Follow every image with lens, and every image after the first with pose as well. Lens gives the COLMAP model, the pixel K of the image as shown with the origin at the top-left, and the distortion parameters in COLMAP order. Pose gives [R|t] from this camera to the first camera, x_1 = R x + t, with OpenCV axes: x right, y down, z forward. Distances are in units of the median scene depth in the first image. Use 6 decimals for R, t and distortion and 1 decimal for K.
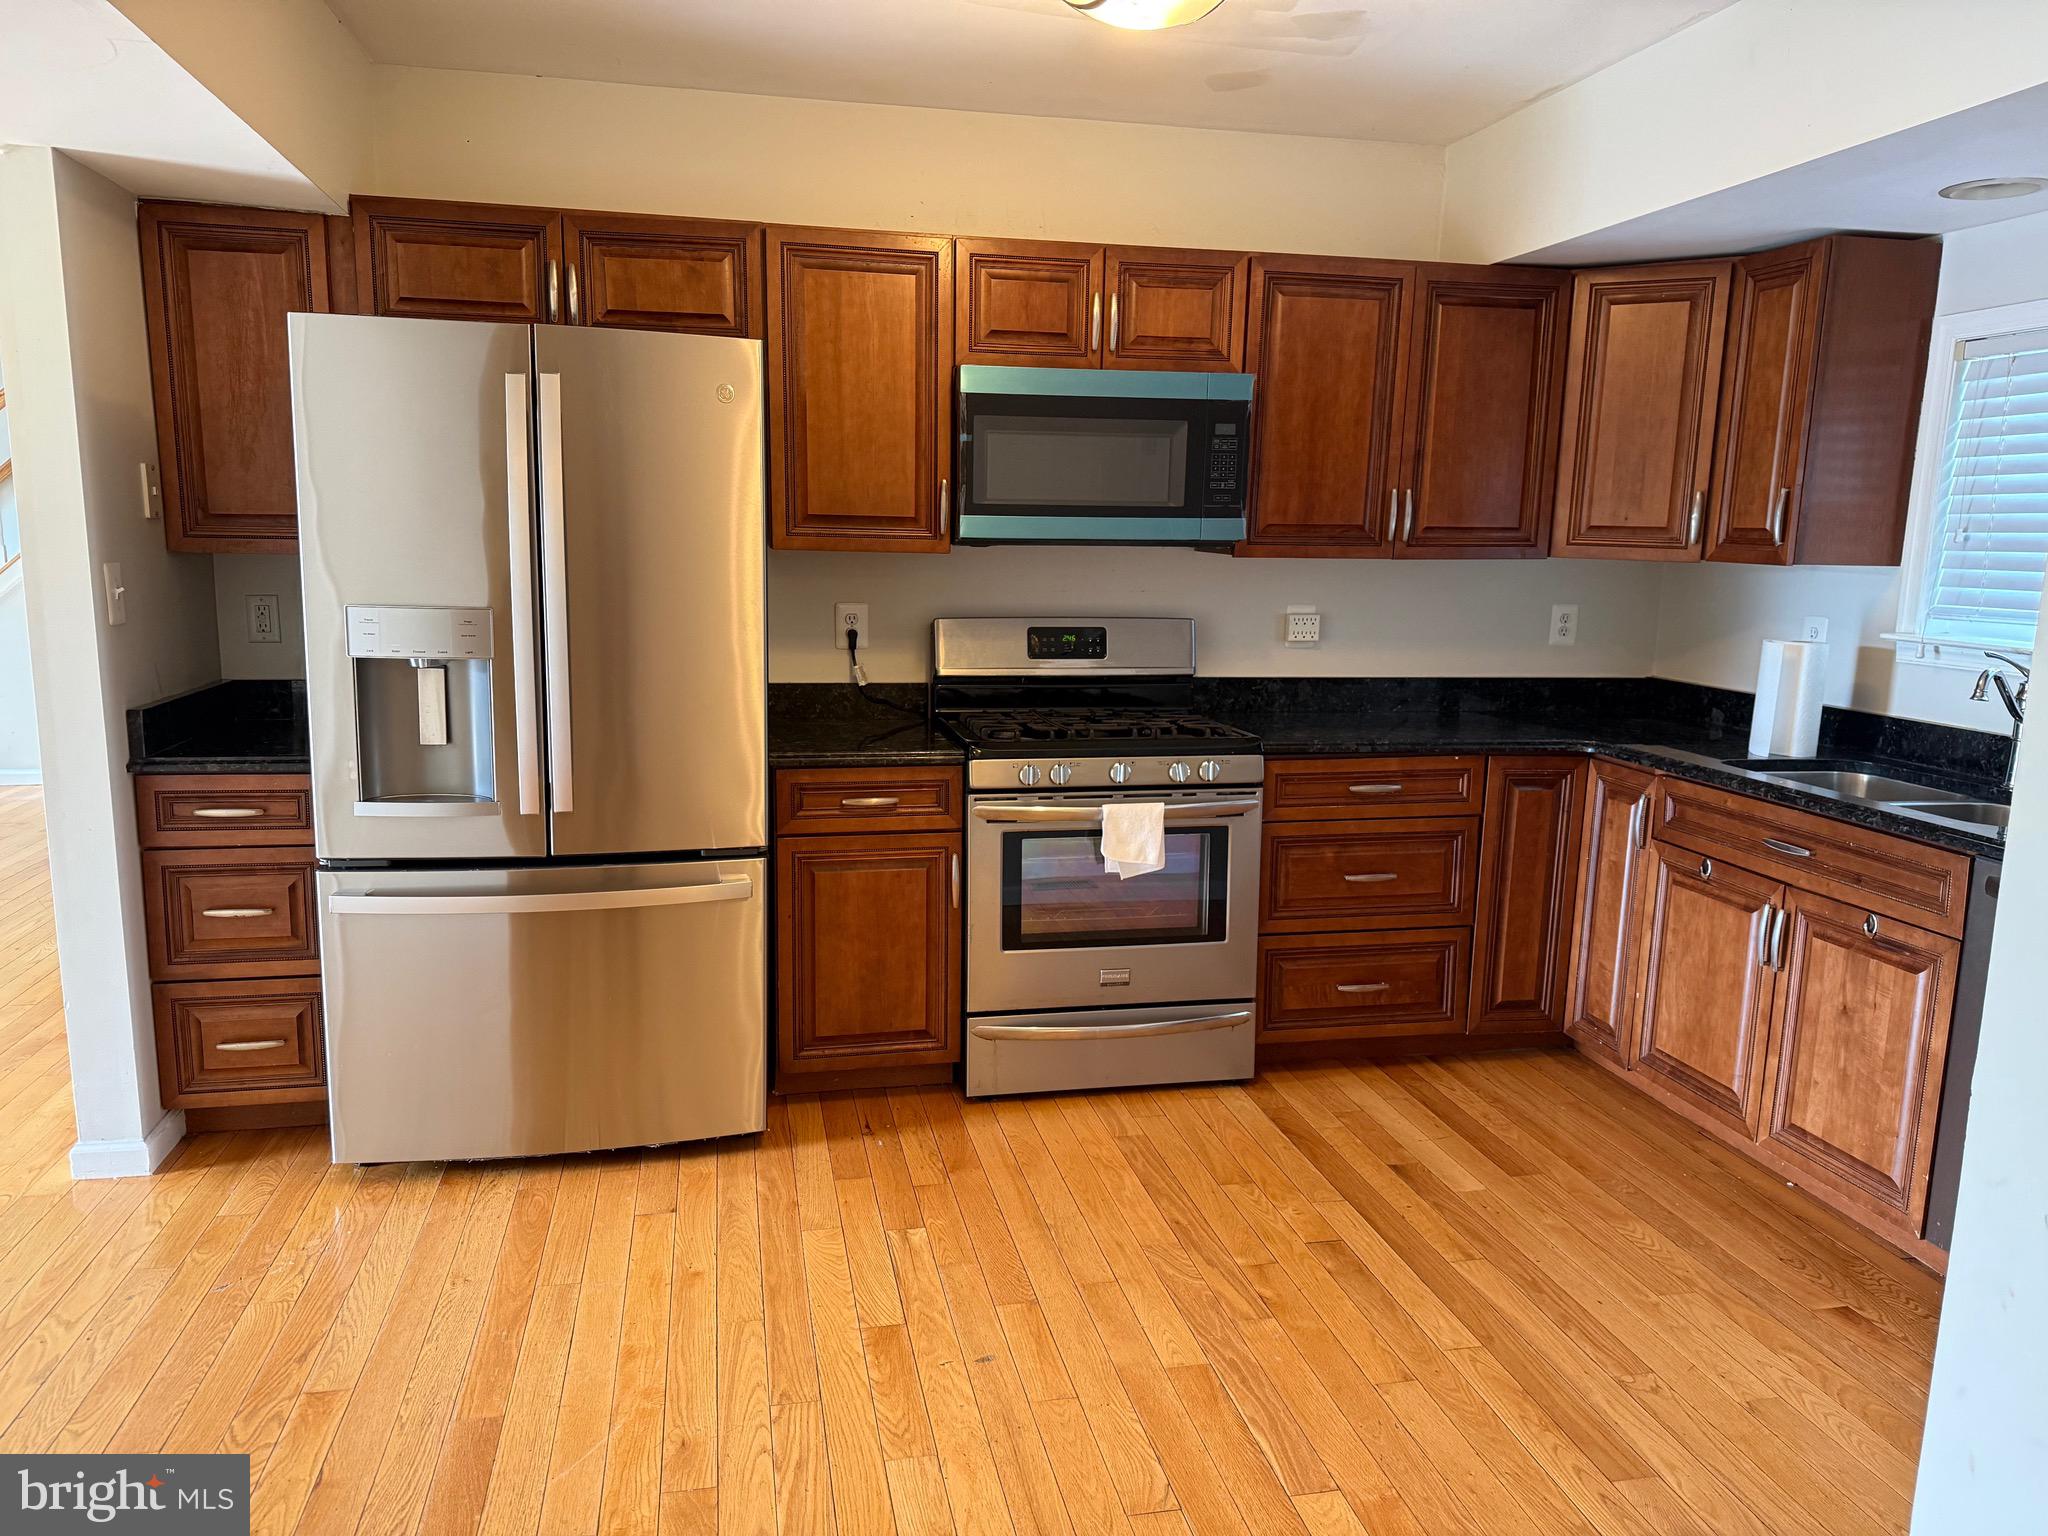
lens RADIAL K [[1451.4, 0, 1035.5], [0, 1451.4, 768.9], [0, 0, 1]] dist [0.056968, -0.069460]
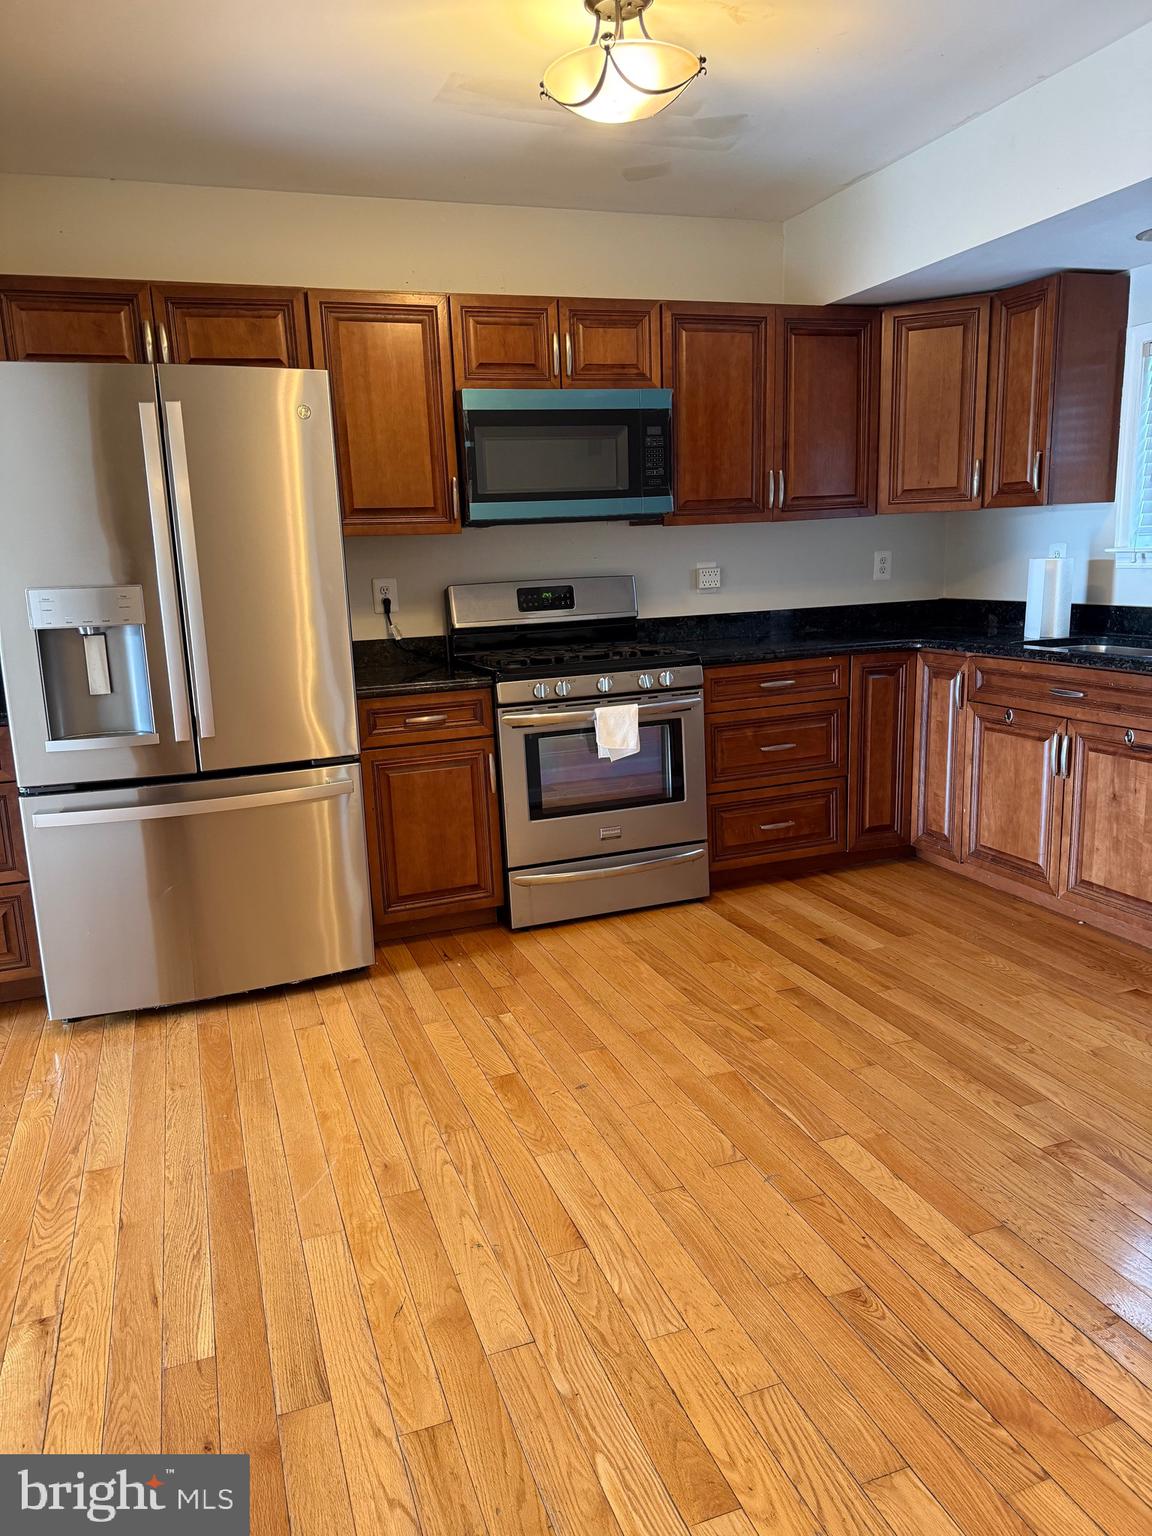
lens RADIAL K [[1088.6, 0, 562.3], [0, 1088.6, 776.8], [0, 0, 1]] dist [0.056968, -0.069460]
pose [[0.988269, -0.087733, 0.125011, -0.120255], [0.083467, 0.995748, 0.038977, 0.047706], [-0.127899, -0.028086, 0.991389, -0.025315]]
